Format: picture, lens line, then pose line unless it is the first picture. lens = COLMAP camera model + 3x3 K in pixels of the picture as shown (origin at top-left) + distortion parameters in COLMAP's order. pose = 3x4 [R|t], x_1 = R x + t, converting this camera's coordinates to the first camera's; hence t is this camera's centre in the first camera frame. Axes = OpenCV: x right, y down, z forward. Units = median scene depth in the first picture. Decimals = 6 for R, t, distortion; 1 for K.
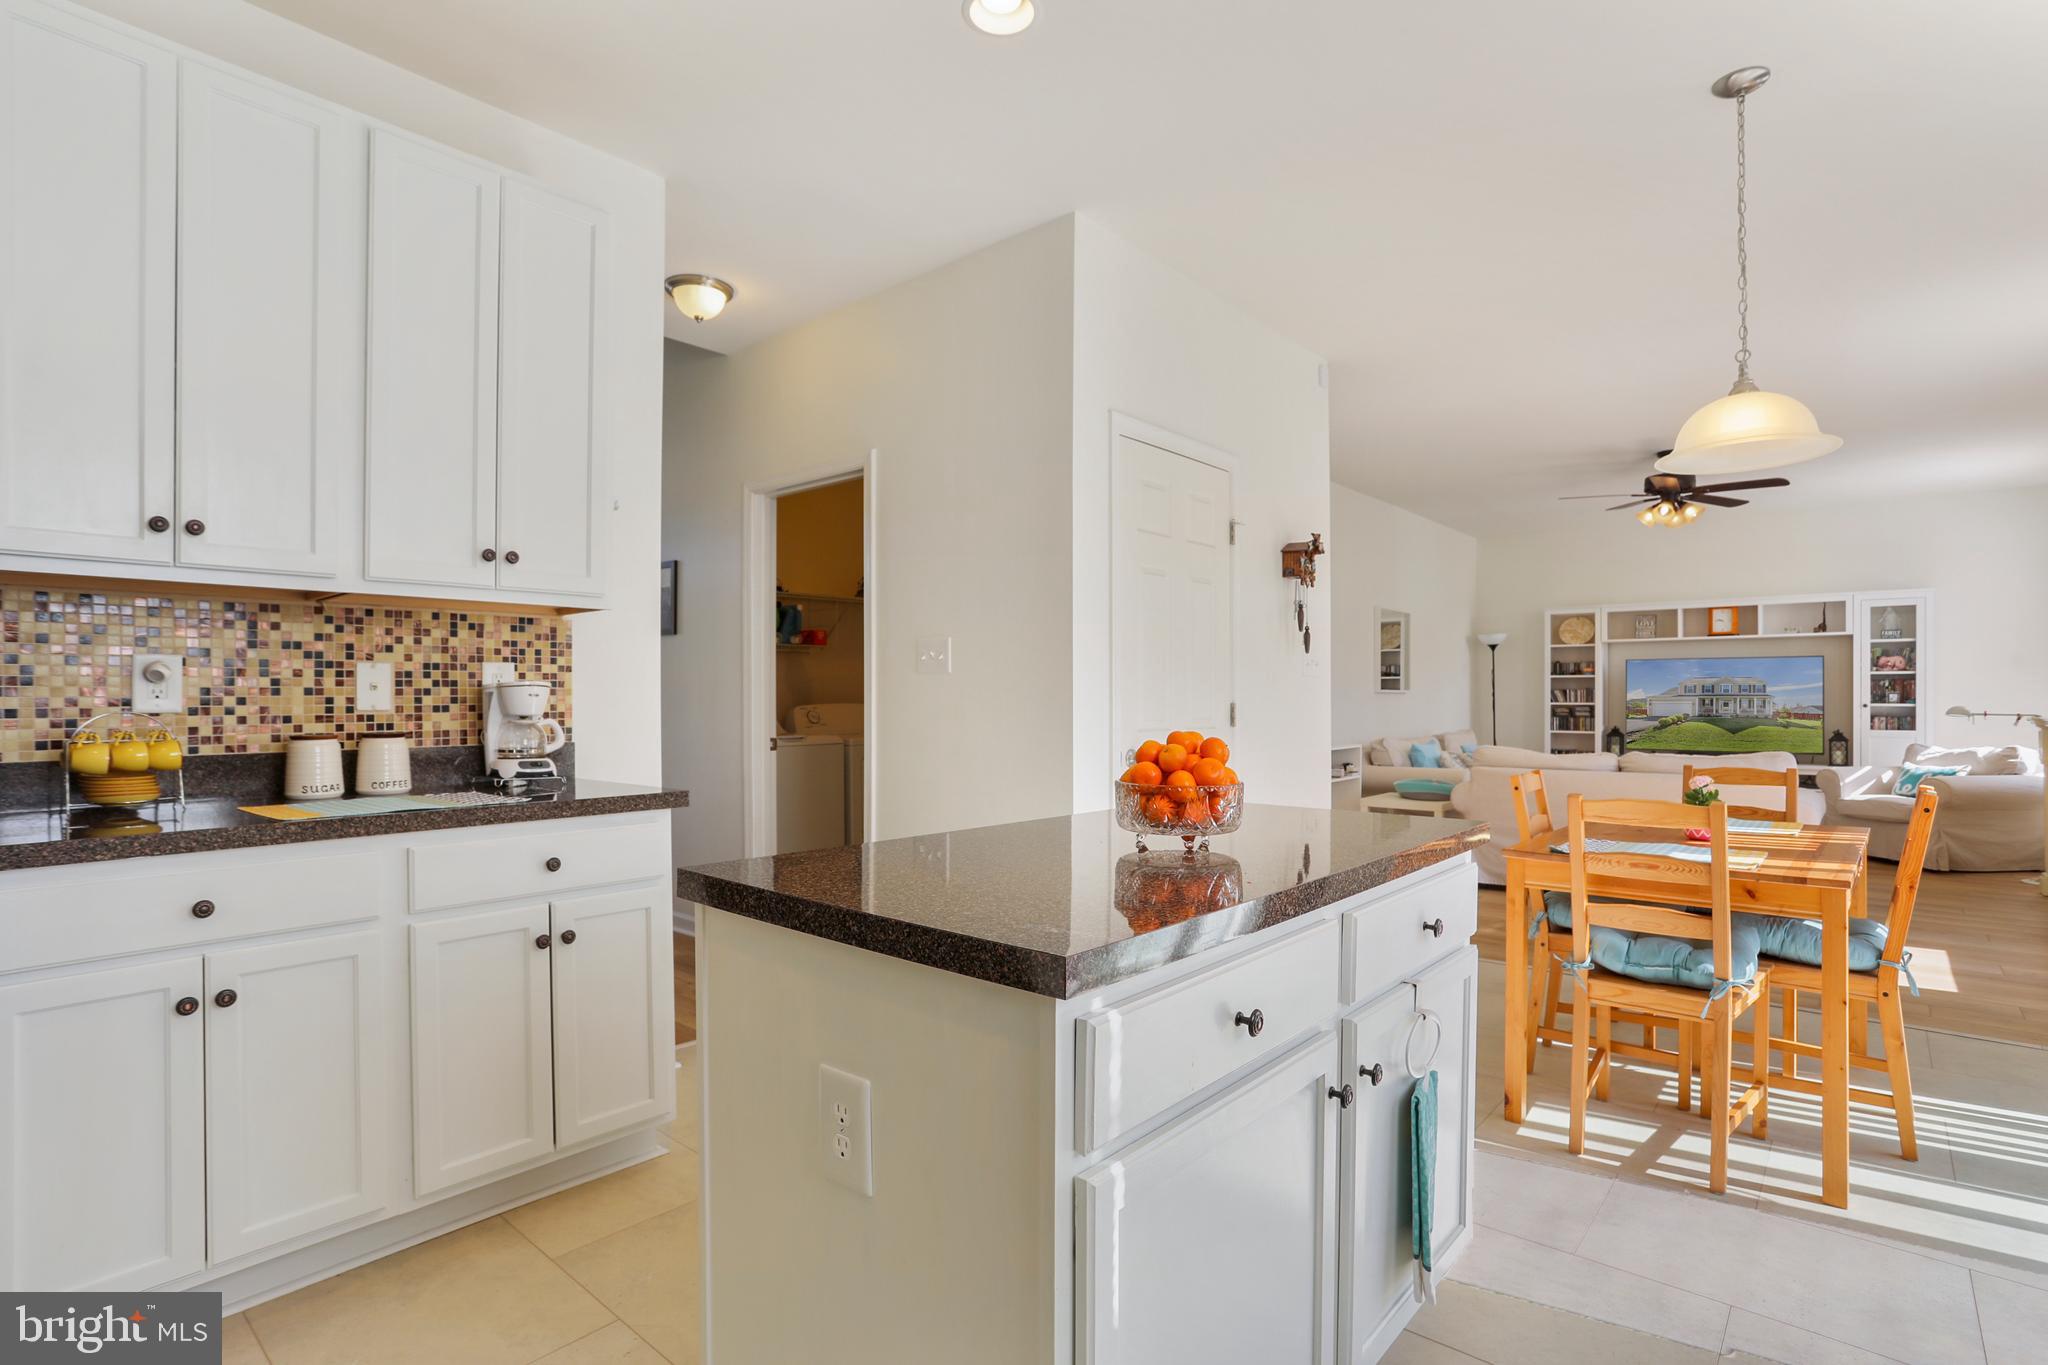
lens RADIAL K [[1006.3, 0, 1034.4], [0, 1006.3, 693.4], [0, 0, 1]] dist [-0.038664, 0.014858]
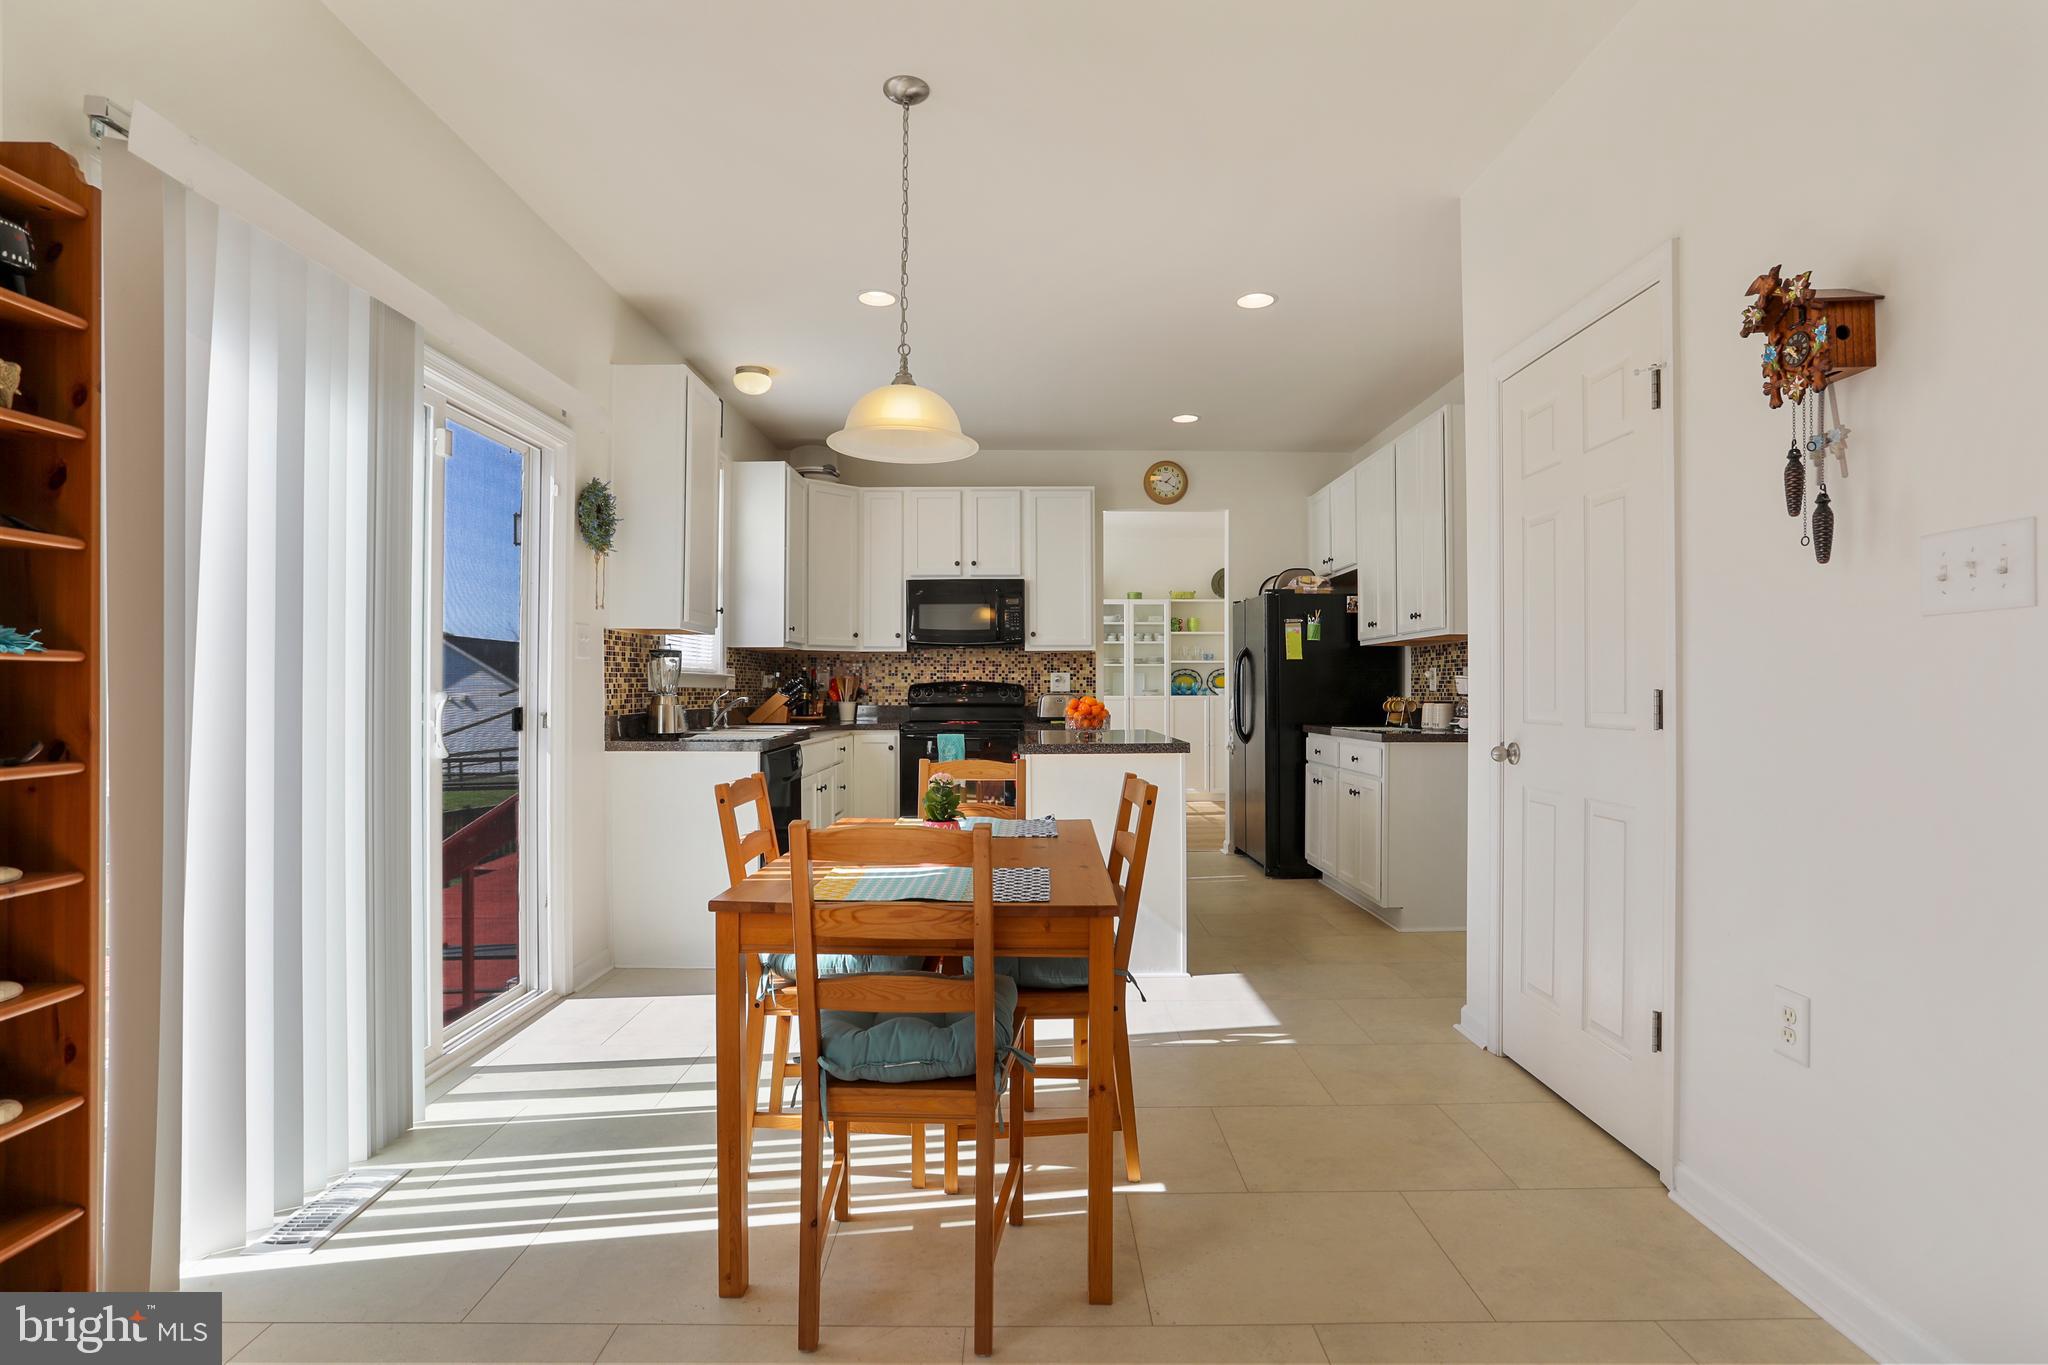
lens RADIAL K [[1031.7, 0, 1026.1], [0, 1031.7, 694.4], [0, 0, 1]] dist [-0.040991, 0.000437]
pose [[-0.755648, 0.003778, -0.654967, 0.460765], [0.002433, 0.999993, 0.002961, 0.005413], [0.654974, 0.000644, -0.755651, 0.648680]]
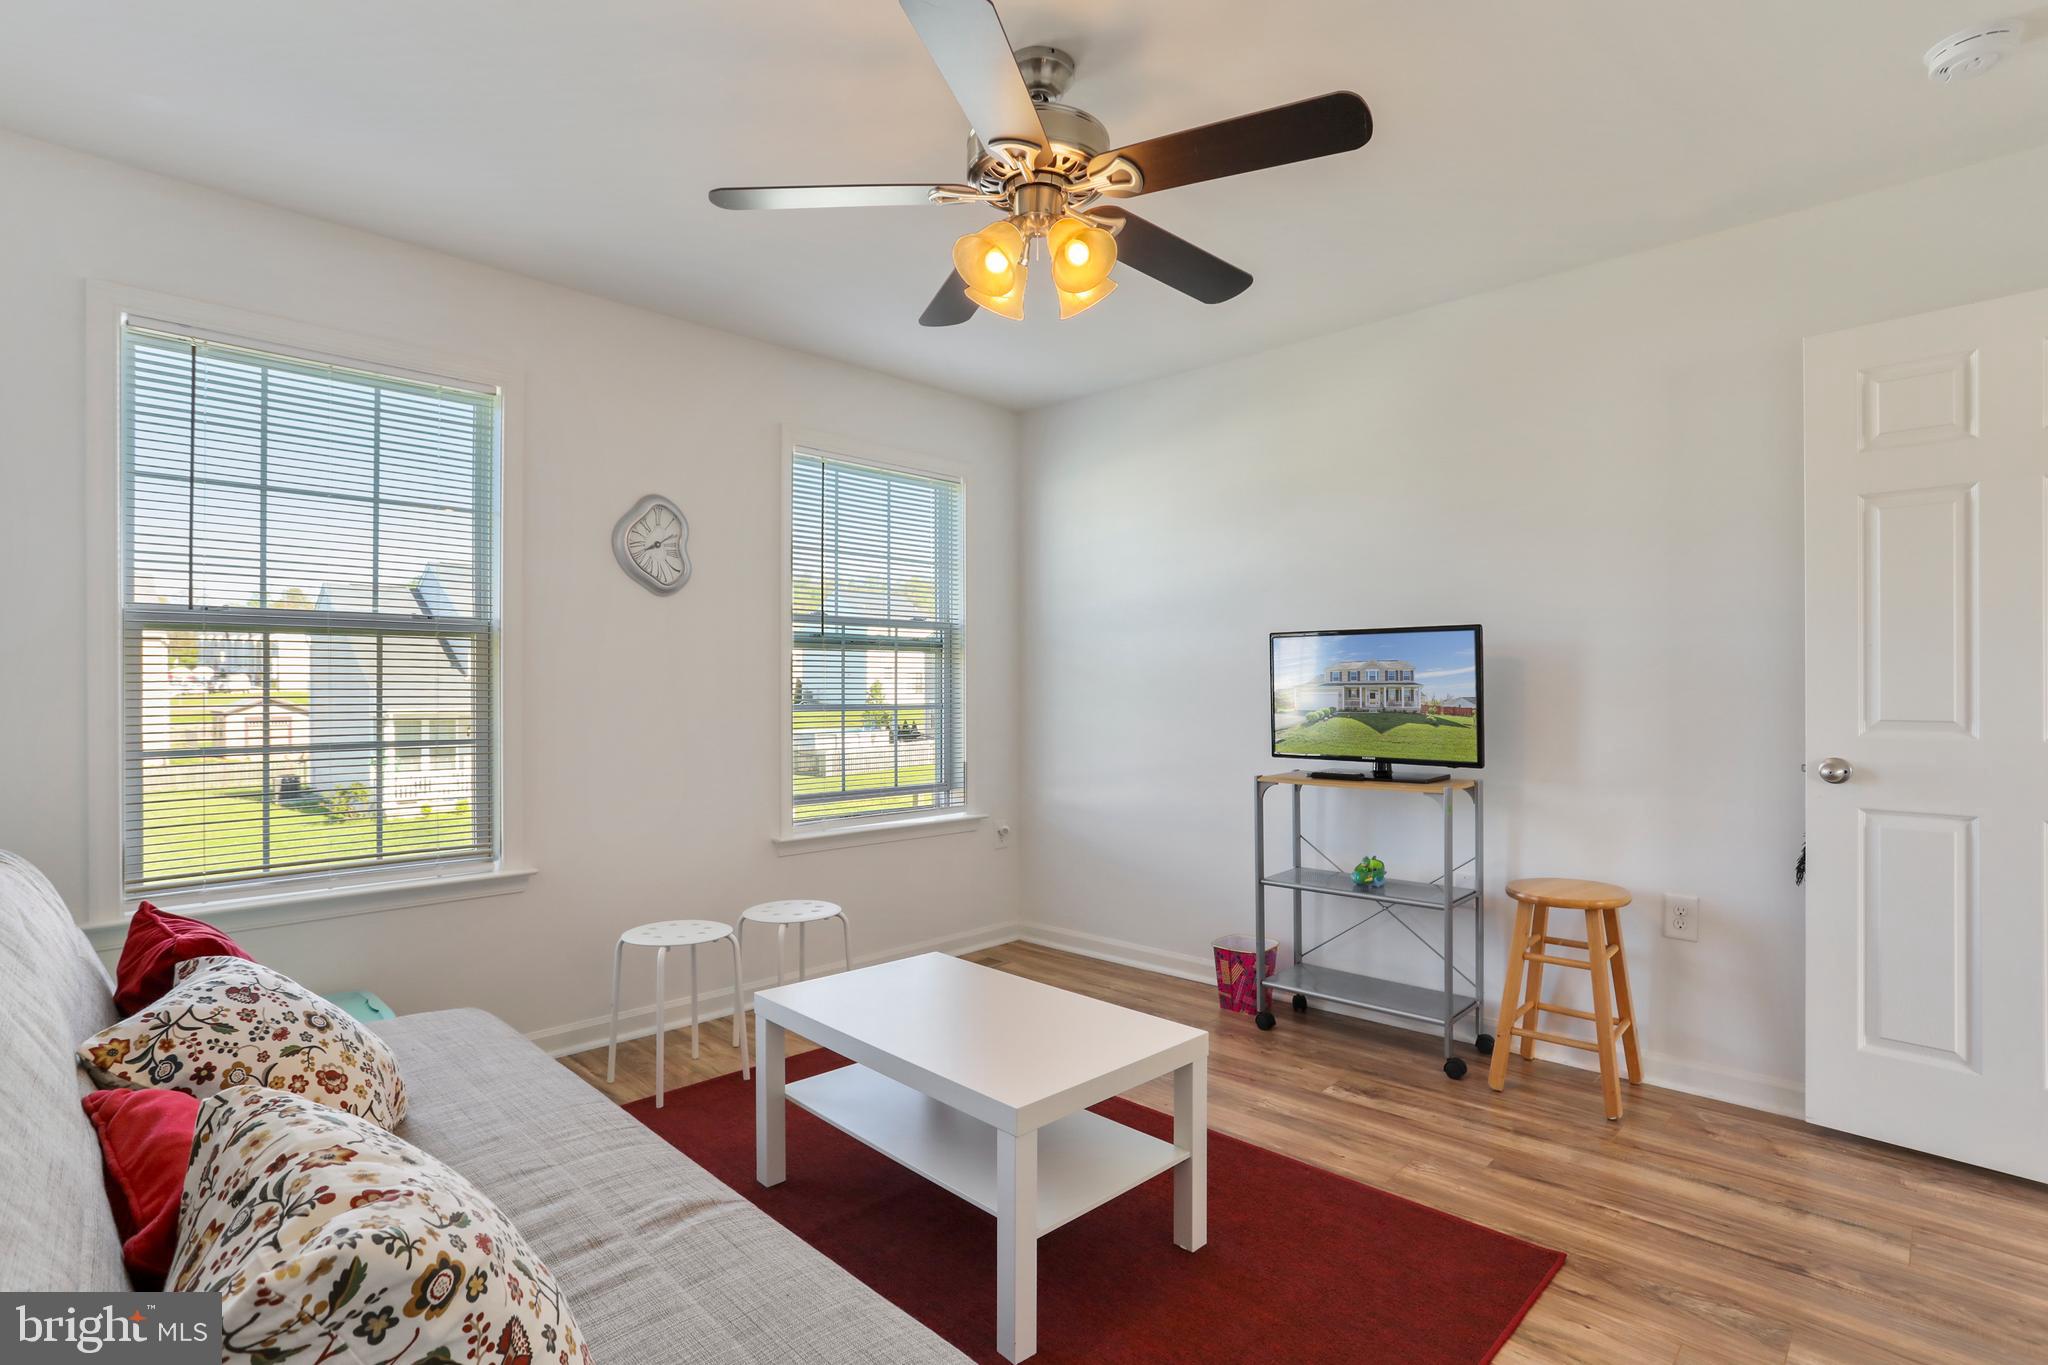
lens RADIAL K [[1006.3, 0, 1024.3], [0, 1006.3, 679.7], [0, 0, 1]] dist [-0.038664, 0.014858]
pose [[0.995572, -0.006071, -0.093804, 0.558961], [0.005953, 0.999981, -0.001534, -0.001552], [0.093812, 0.000969, 0.995589, 0.229744]]
